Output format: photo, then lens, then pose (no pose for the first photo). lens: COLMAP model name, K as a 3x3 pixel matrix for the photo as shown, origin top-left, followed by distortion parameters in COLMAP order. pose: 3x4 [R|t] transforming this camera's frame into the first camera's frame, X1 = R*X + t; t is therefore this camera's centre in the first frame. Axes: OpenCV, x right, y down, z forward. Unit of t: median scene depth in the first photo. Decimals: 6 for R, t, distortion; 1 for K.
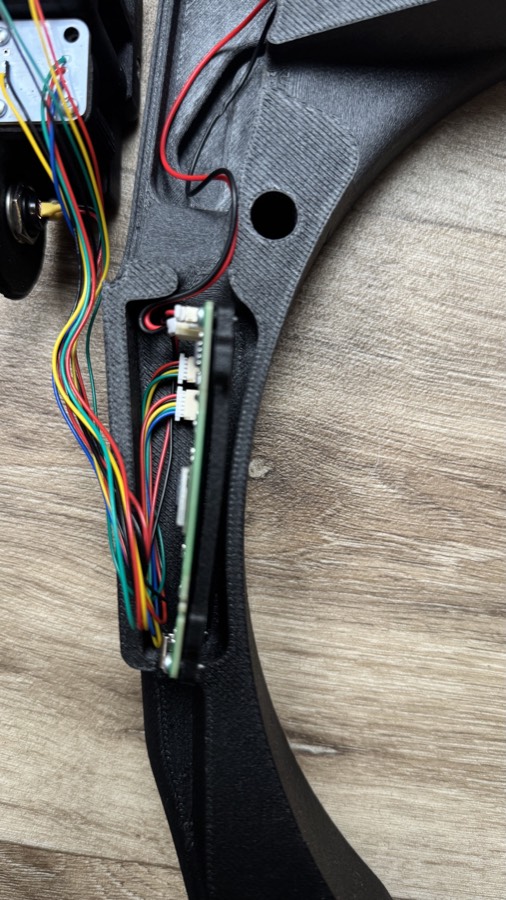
lens RADIAL K [[612.4, 0, 255.4], [0, 612.4, 455.9], [0, 0, 1]] dist [-0.038414, -0.017988]
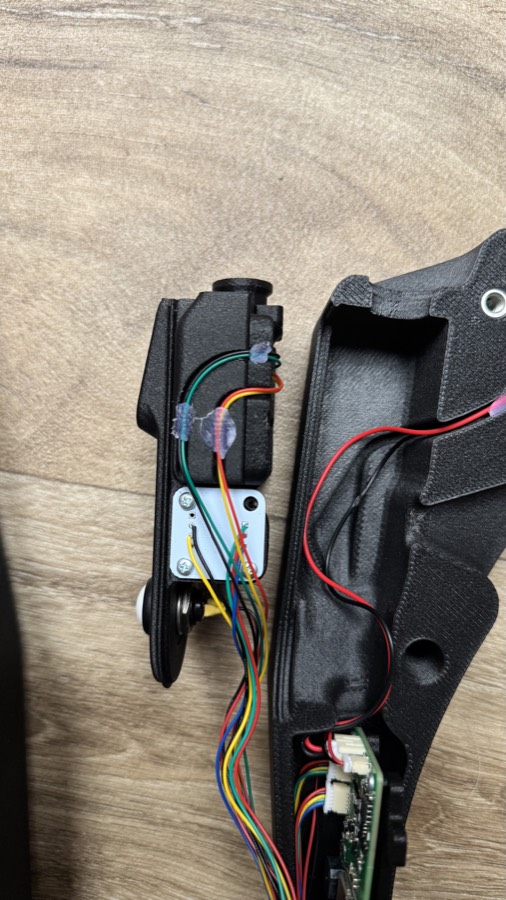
lens RADIAL K [[612.4, 0, 254.0], [0, 612.4, 448.8], [0, 0, 1]] dist [-0.038414, -0.017988]
pose [[0.999809, 0.019025, -0.004445, -0.216740], [-0.019084, 0.999726, -0.013575, -0.573831], [0.004186, 0.013657, 0.999898, -0.108931]]
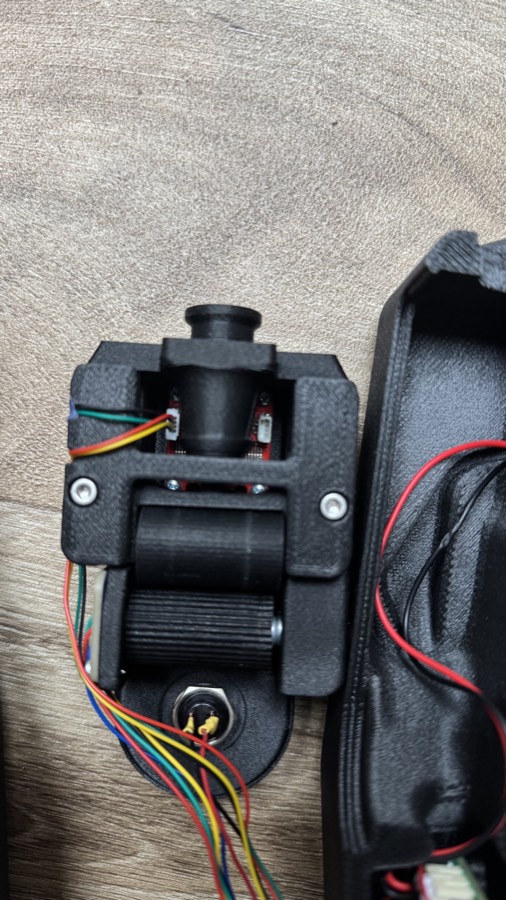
lens RADIAL K [[612.4, 0, 258.4], [0, 612.4, 451.8], [0, 0, 1]] dist [-0.038414, -0.017988]
pose [[0.999768, 0.019343, -0.009482, -0.274006], [-0.019515, 0.999641, -0.018349, -0.594048], [0.009123, 0.018530, 0.999787, 0.136643]]
